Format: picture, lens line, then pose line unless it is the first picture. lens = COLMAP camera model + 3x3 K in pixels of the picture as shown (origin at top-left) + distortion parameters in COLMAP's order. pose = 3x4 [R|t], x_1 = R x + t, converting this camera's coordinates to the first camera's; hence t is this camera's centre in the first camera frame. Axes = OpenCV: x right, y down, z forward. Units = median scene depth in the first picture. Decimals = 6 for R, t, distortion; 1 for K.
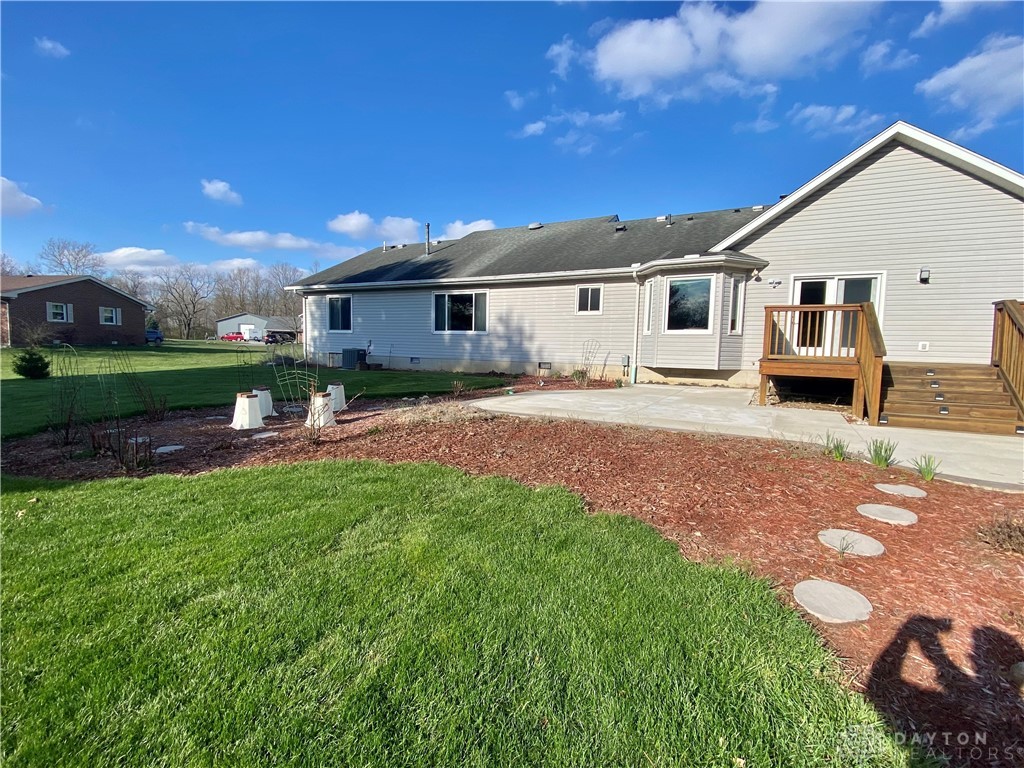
lens RADIAL K [[496.5, 0, 510.6], [0, 496.5, 402.6], [0, 0, 1]] dist [0.049965, -0.000598]
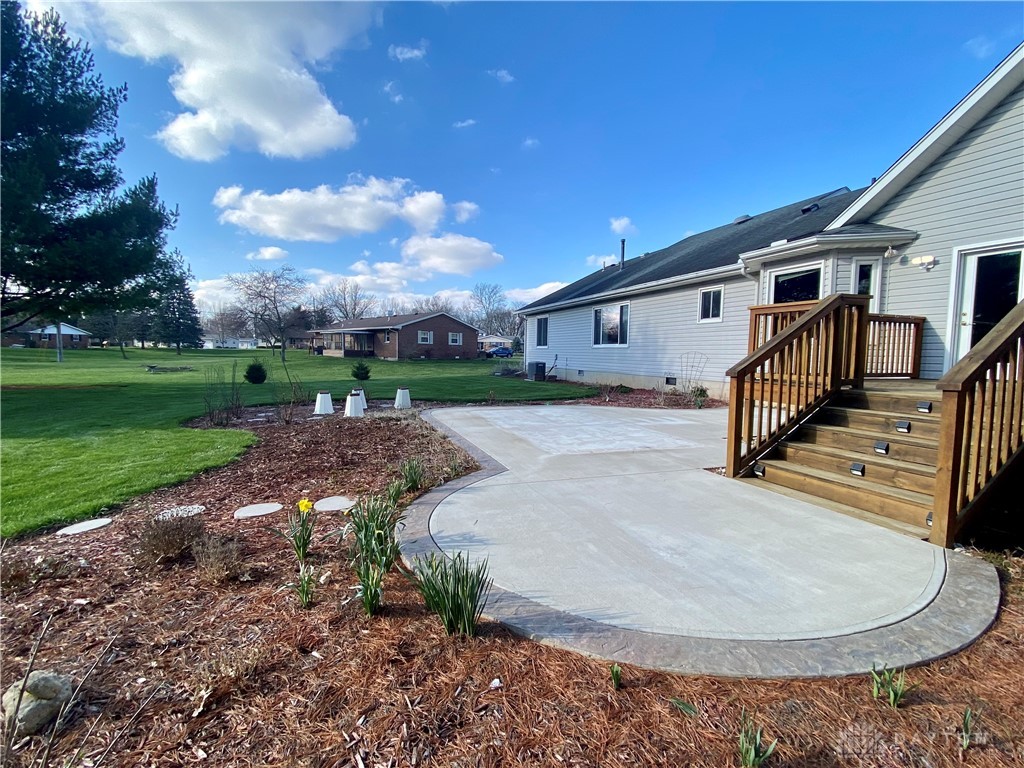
lens RADIAL K [[496.5, 0, 510.6], [0, 496.5, 402.6], [0, 0, 1]] dist [0.049965, -0.000598]
pose [[0.764391, 0.059568, -0.641996, 0.457315], [-0.076245, 0.997088, 0.001735, -0.016835], [0.640229, 0.047623, 0.766706, 0.134794]]
